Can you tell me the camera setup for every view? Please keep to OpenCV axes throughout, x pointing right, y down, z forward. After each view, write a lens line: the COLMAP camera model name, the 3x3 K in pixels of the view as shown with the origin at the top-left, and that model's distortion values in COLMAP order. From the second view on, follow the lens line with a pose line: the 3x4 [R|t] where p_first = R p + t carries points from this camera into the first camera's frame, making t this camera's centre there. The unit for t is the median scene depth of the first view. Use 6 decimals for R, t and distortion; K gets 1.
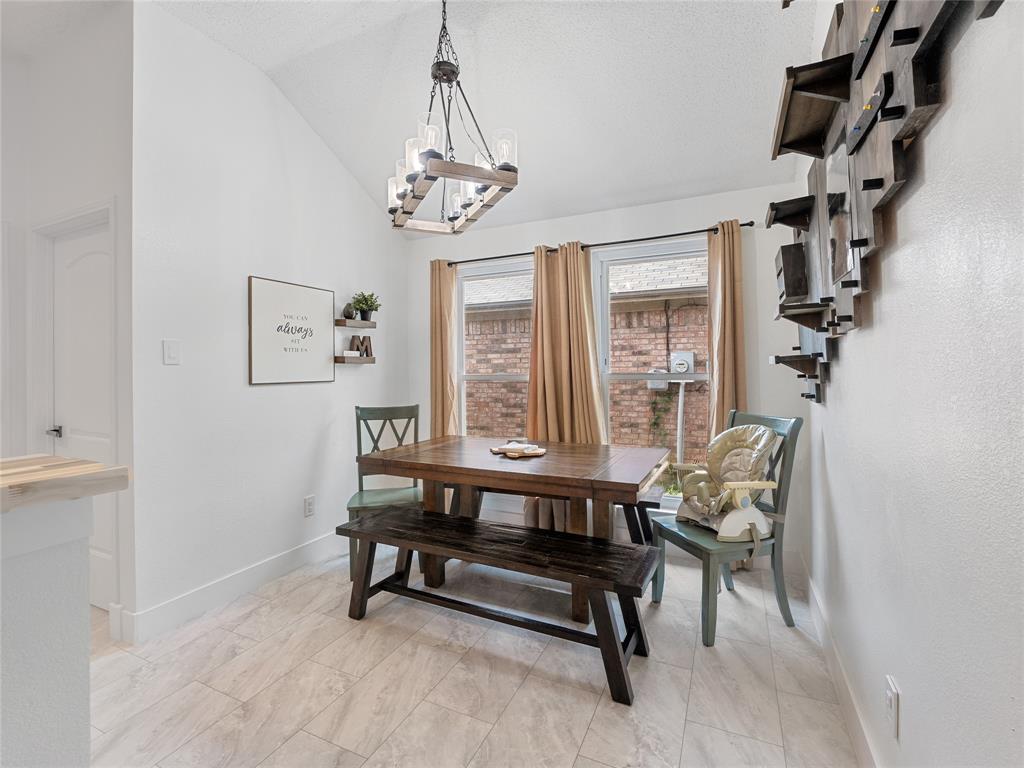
lens RADIAL K [[464.9, 0, 522.6], [0, 464.9, 361.3], [0, 0, 1]] dist [-0.017816, 0.001559]
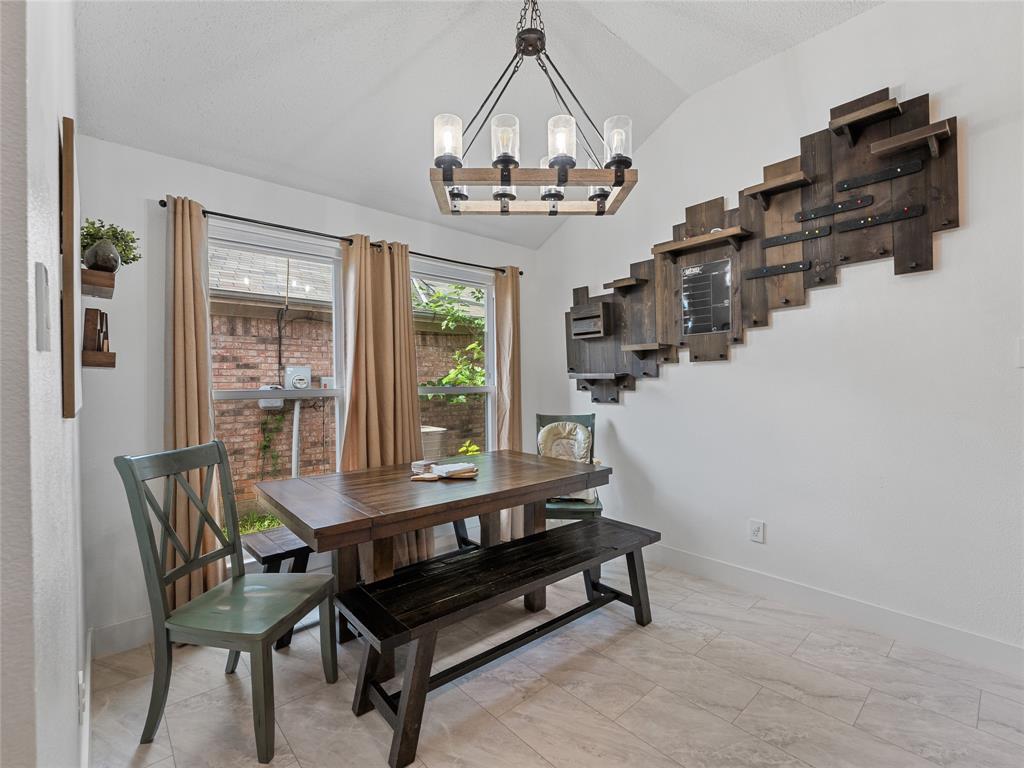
lens RADIAL K [[464.9, 0, 494.8], [0, 464.9, 387.5], [0, 0, 1]] dist [-0.017816, 0.001559]
pose [[0.404610, -0.001974, 0.914487, -0.360661], [-0.013786, 0.999871, 0.008258, 0.008728], [-0.914385, -0.015948, 0.404531, 0.254604]]
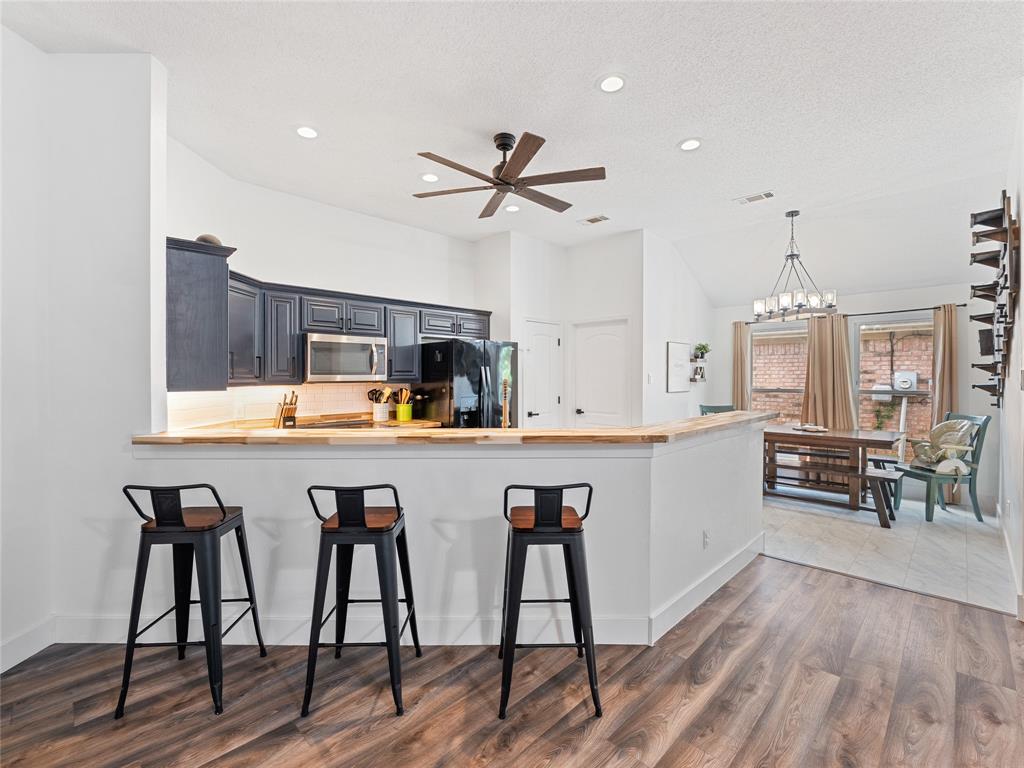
lens RADIAL K [[464.9, 0, 511.3], [0, 464.9, 380.4], [0, 0, 1]] dist [-0.017816, 0.001559]
pose [[0.937200, 0.012773, -0.348558, -0.235616], [-0.003627, 0.999632, 0.026881, -0.027257], [0.348773, -0.023929, 0.936902, -0.570368]]
